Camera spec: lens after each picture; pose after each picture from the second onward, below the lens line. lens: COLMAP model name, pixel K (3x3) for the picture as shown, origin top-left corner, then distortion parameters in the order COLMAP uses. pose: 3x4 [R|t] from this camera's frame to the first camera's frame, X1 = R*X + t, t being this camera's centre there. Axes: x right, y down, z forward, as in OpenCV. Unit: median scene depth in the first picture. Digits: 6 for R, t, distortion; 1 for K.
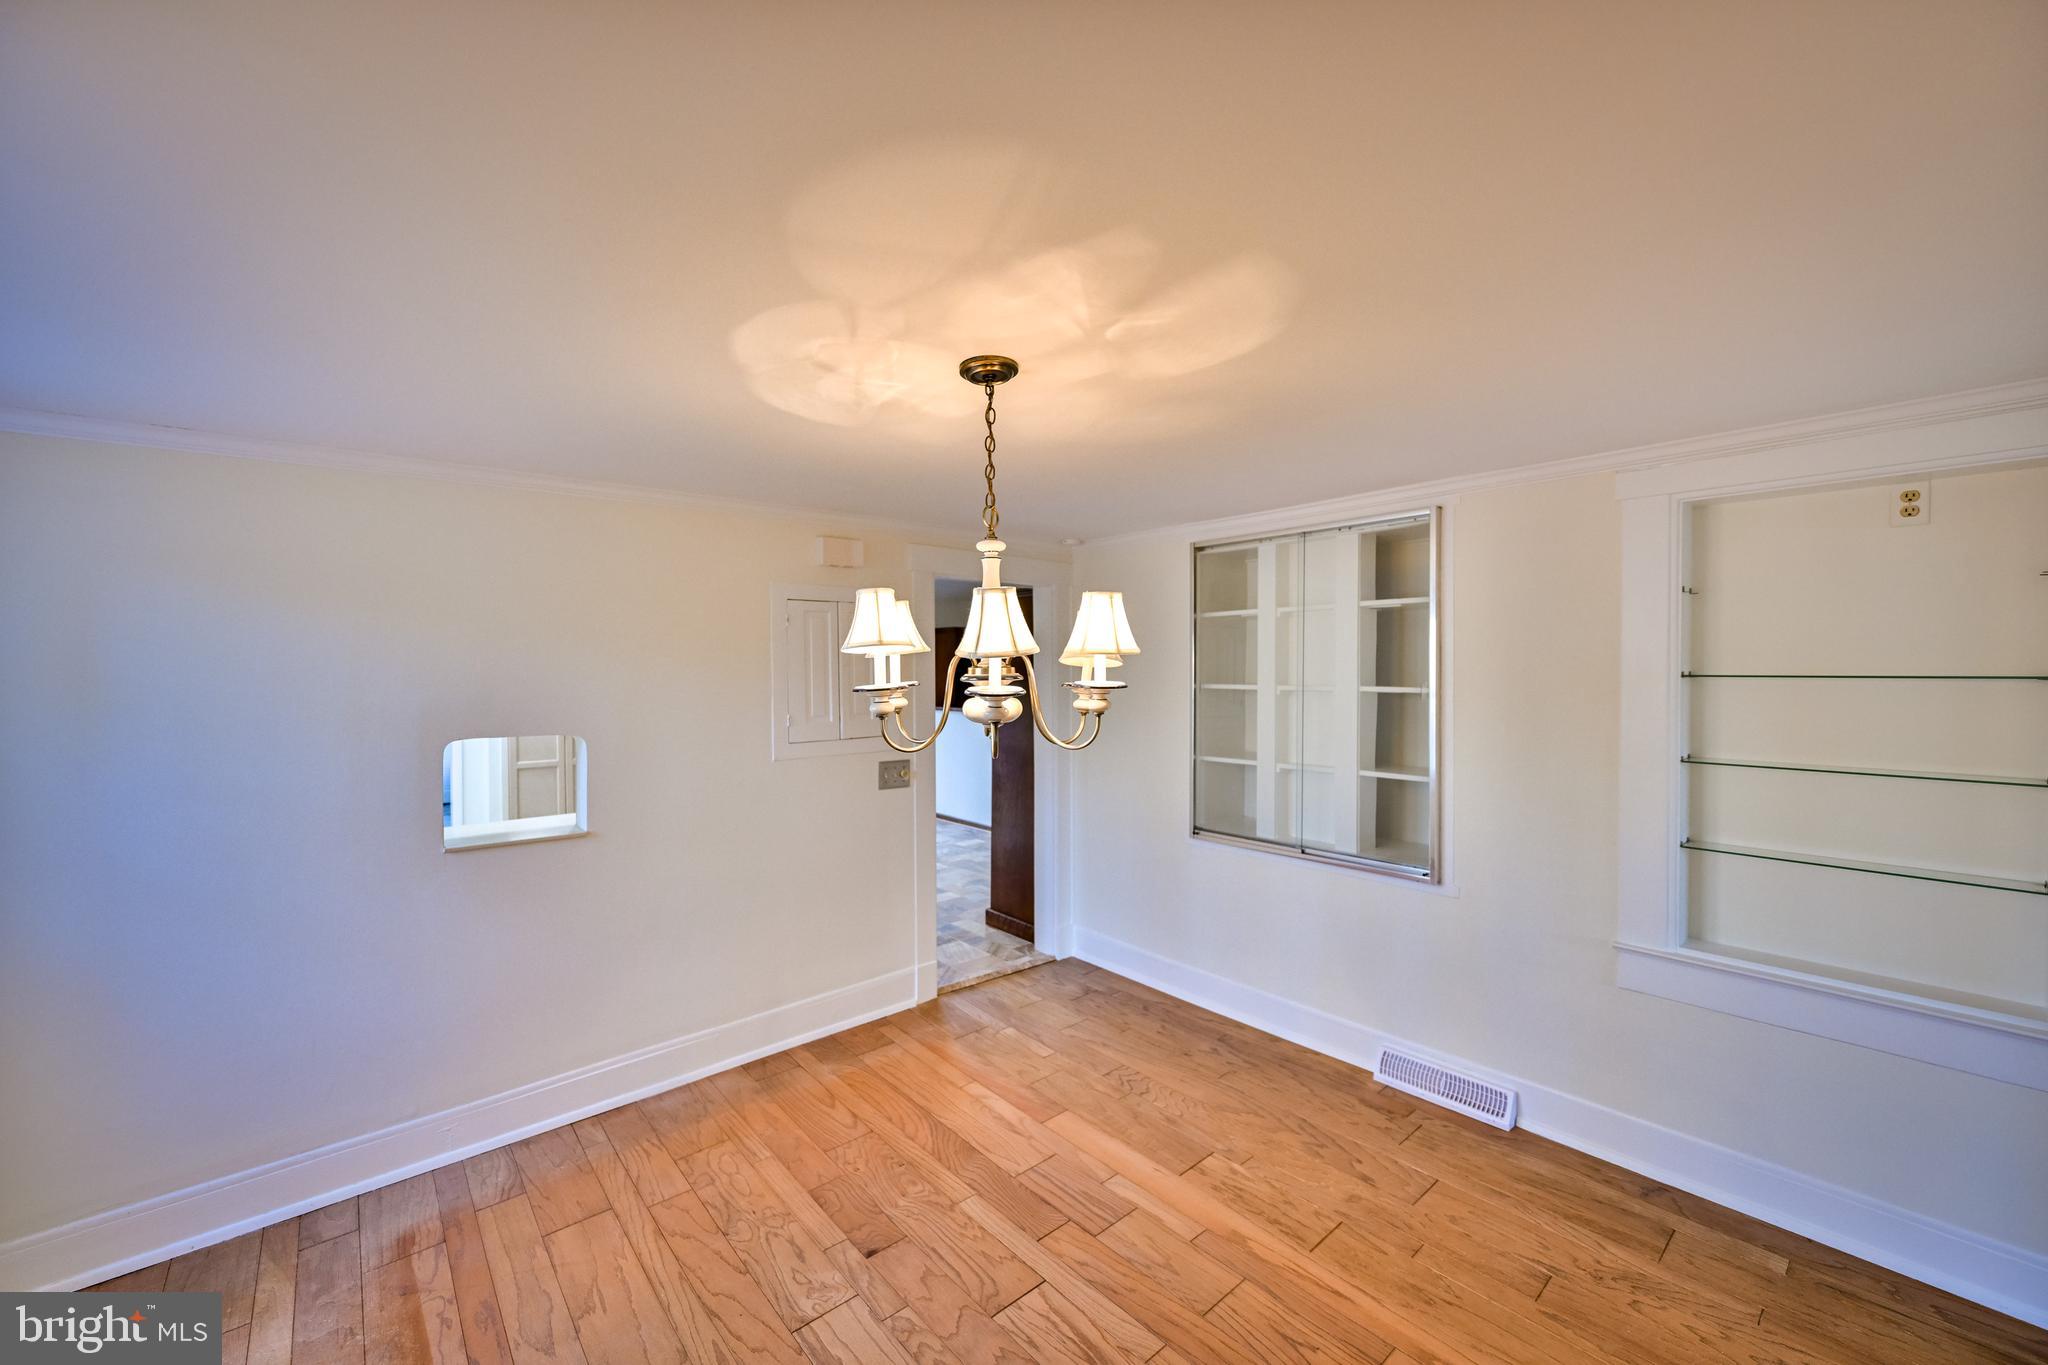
lens RADIAL K [[806.9, 0, 1024.8], [0, 806.9, 678.7], [0, 0, 1]] dist [-0.001307, 0.000099]
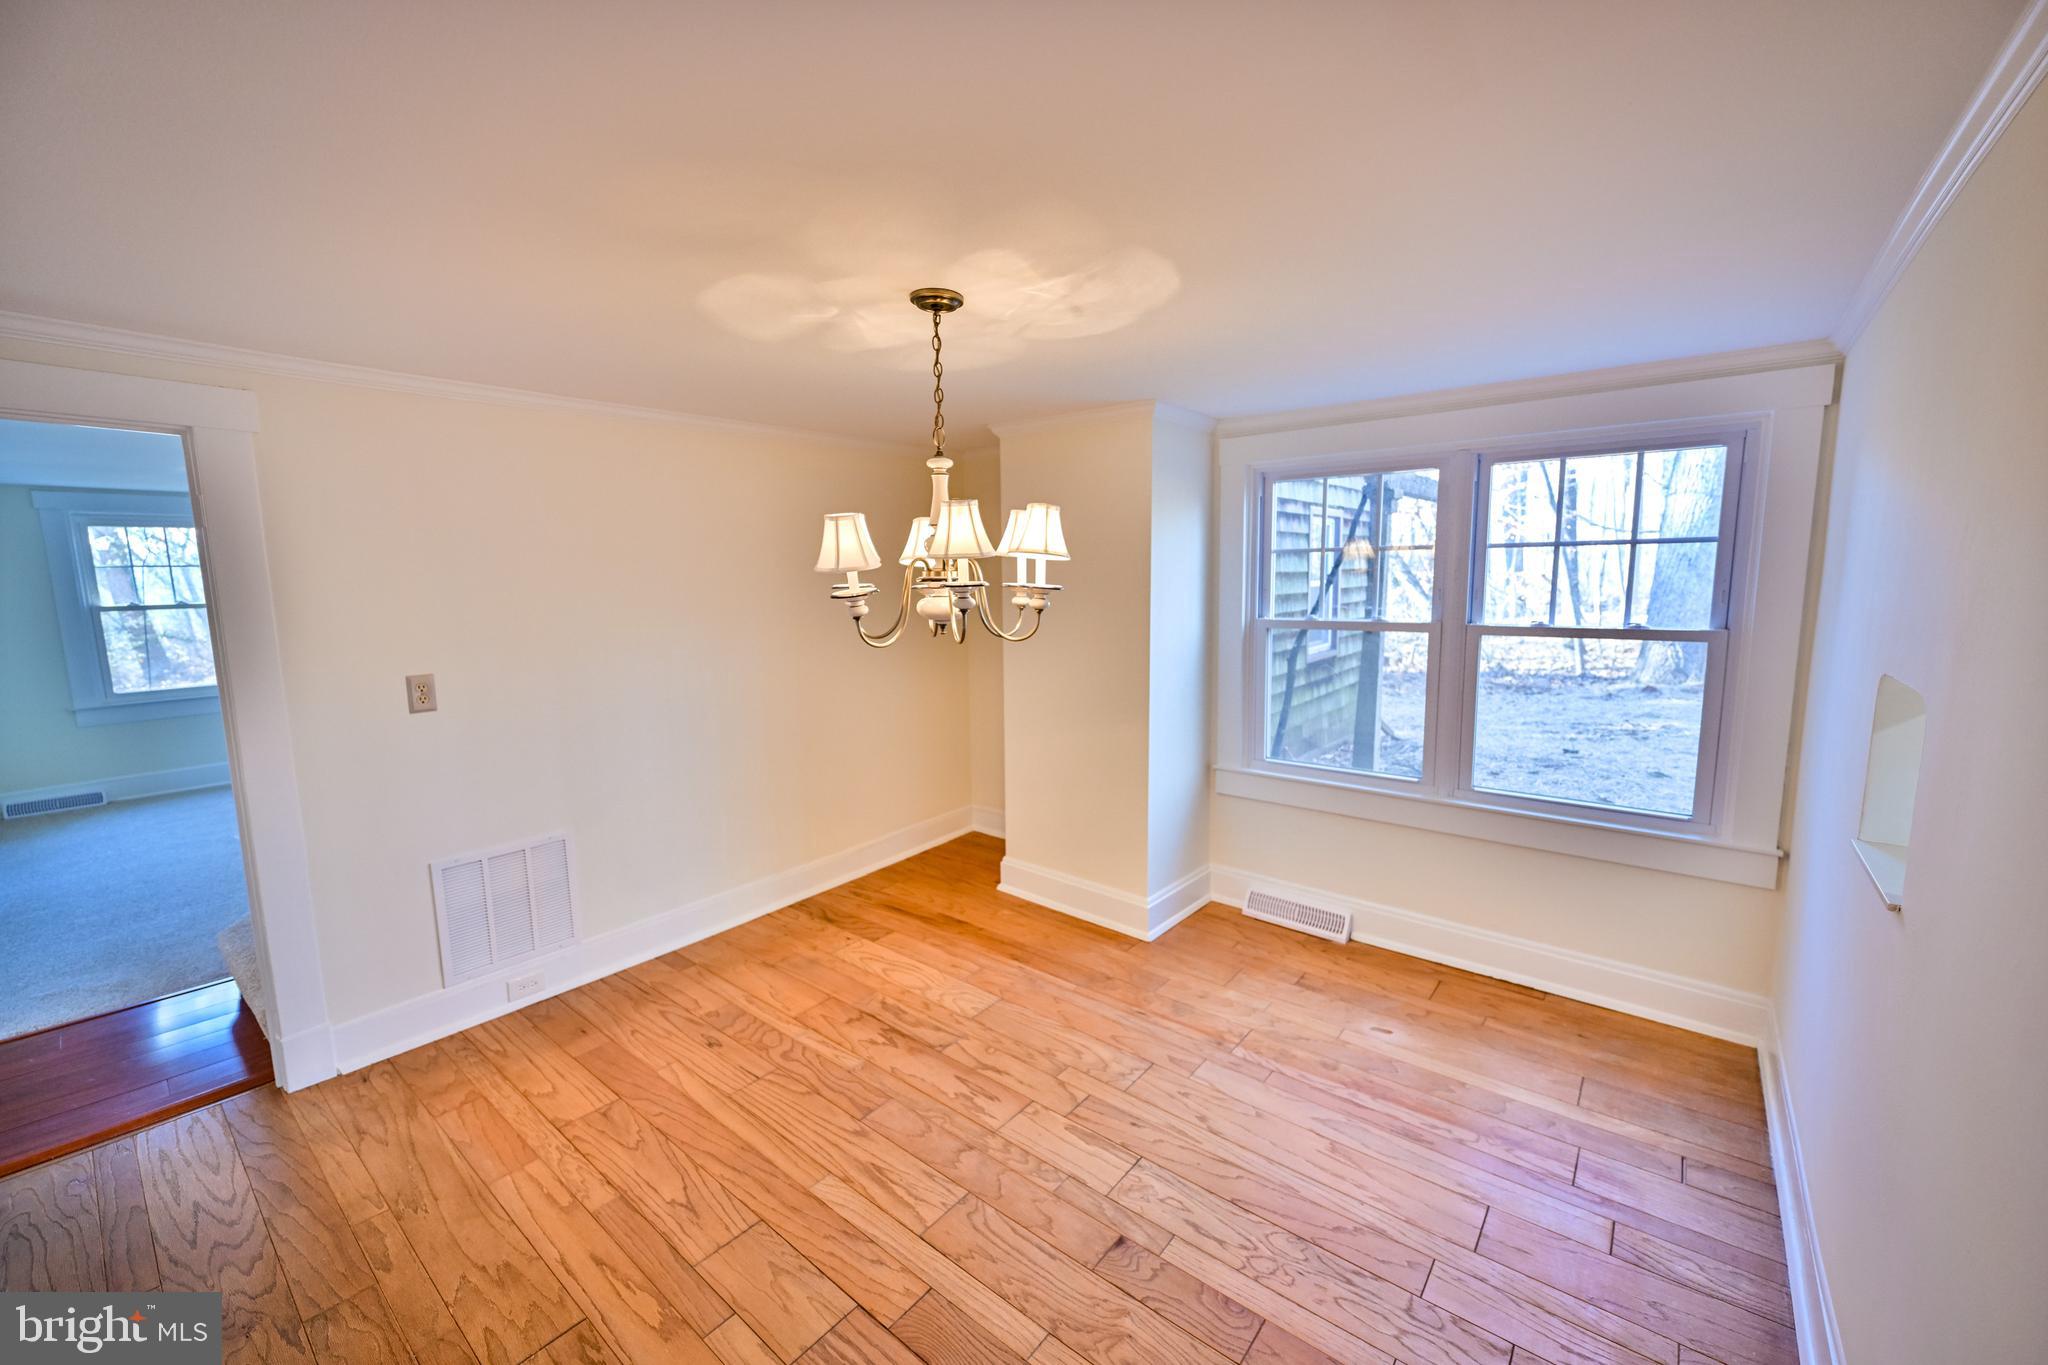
lens RADIAL K [[805.0, 0, 1017.6], [0, 805.0, 681.7], [0, 0, 1]] dist [-0.002164, 0.000047]
pose [[-0.984539, 0.040354, -0.170455, 0.044687], [0.015523, 0.989373, 0.144567, -0.019401], [0.174477, 0.139686, -0.974703, 1.754075]]
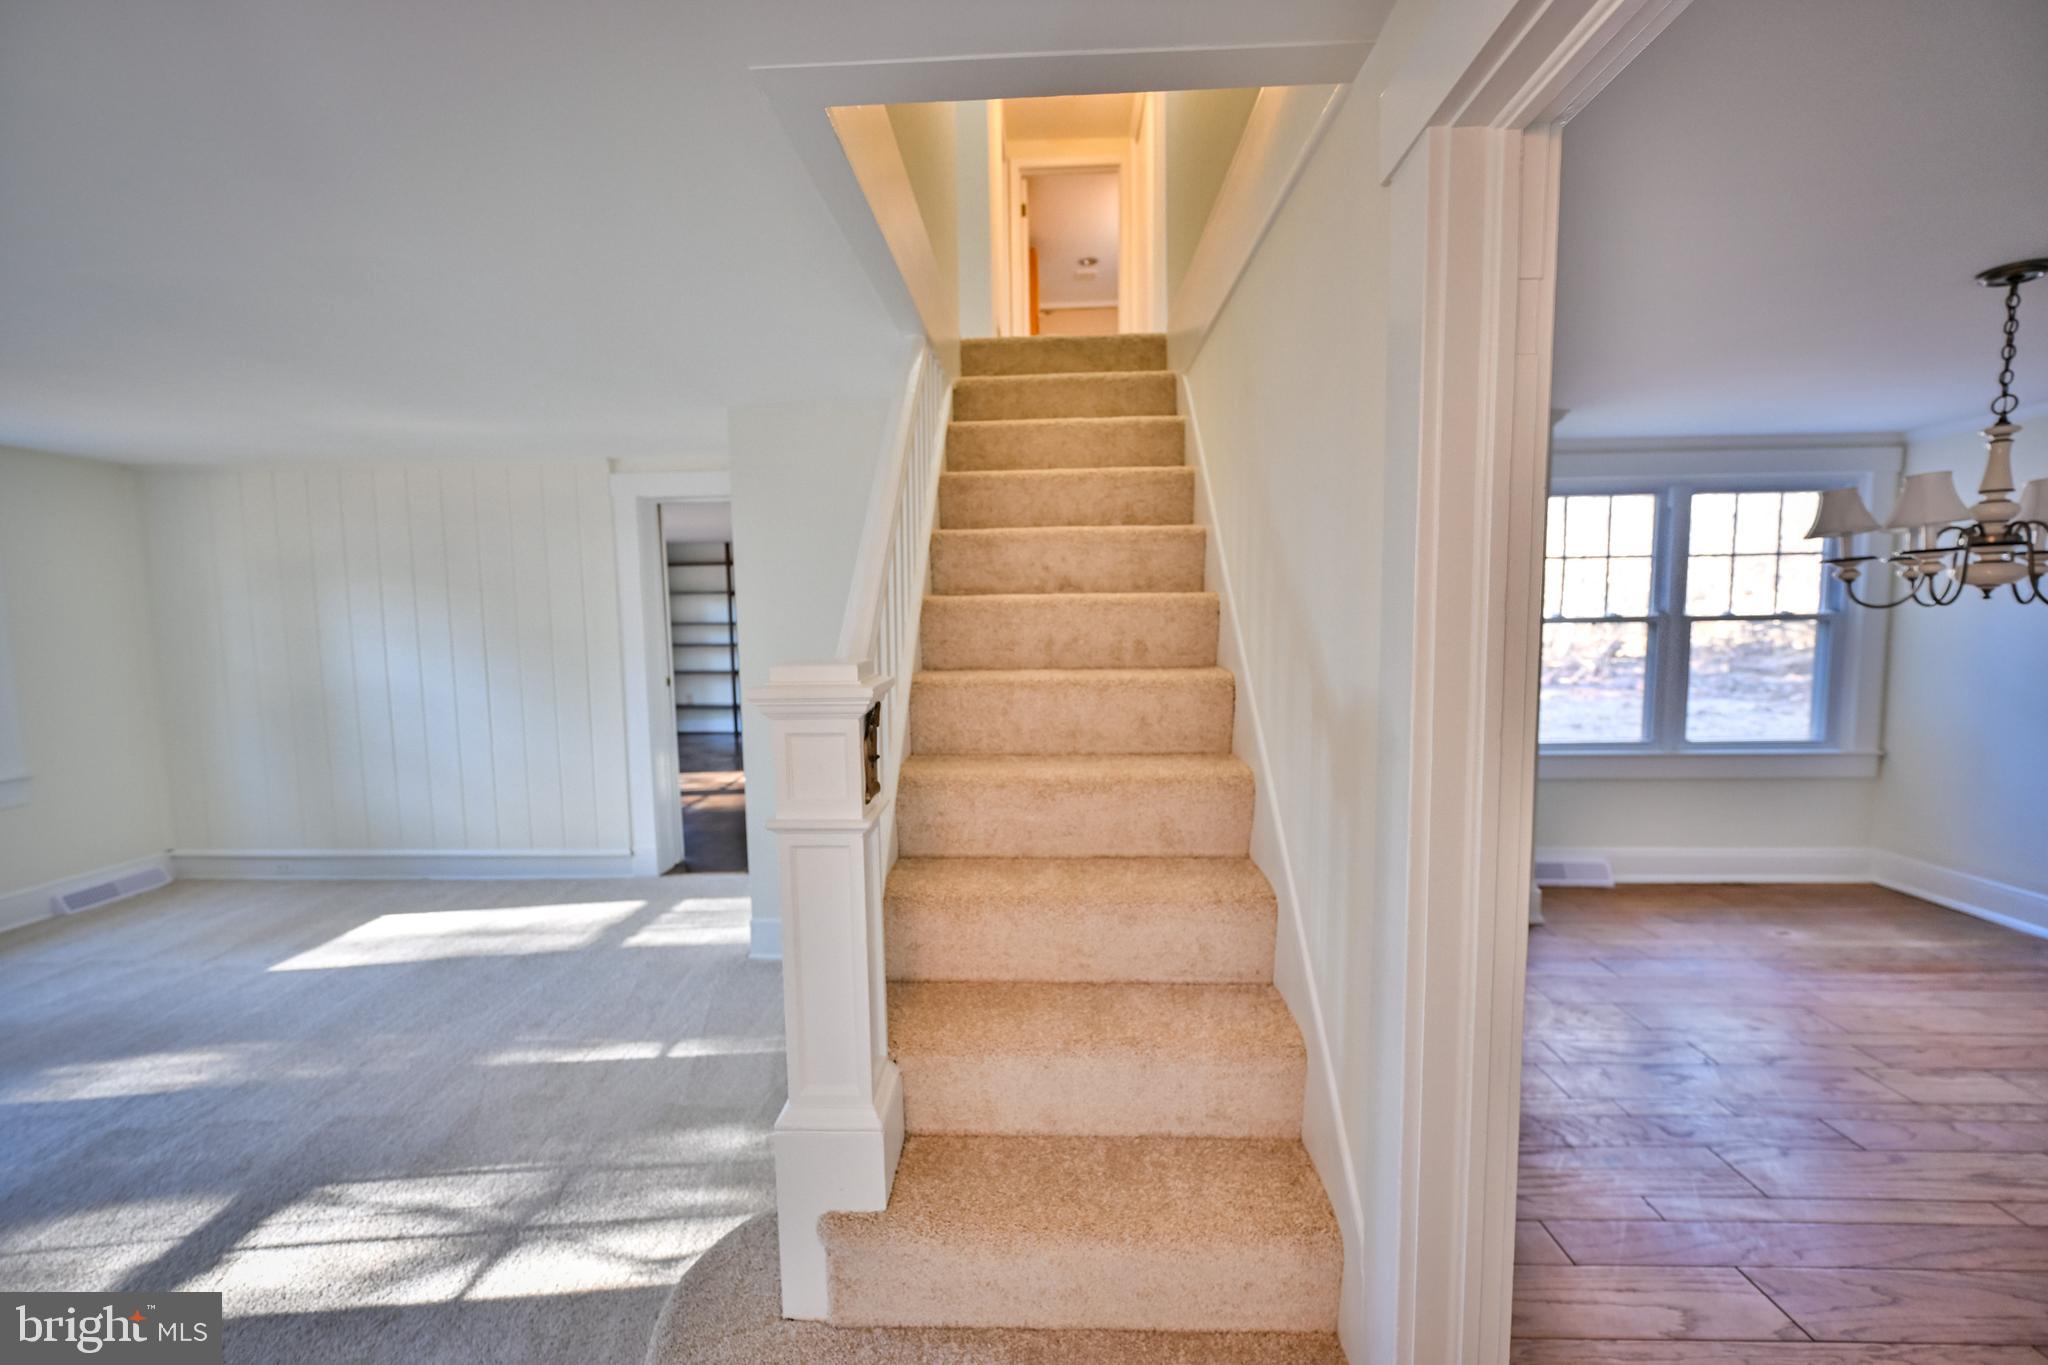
lens RADIAL K [[818.1, 0, 1020.0], [0, 818.1, 676.7], [0, 0, 1]] dist [0.000240, 0.000275]
pose [[-0.681582, 0.083351, -0.726979, 1.472888], [0.011623, 0.994599, 0.103138, 0.027779], [0.731650, 0.061847, -0.678869, 0.637892]]
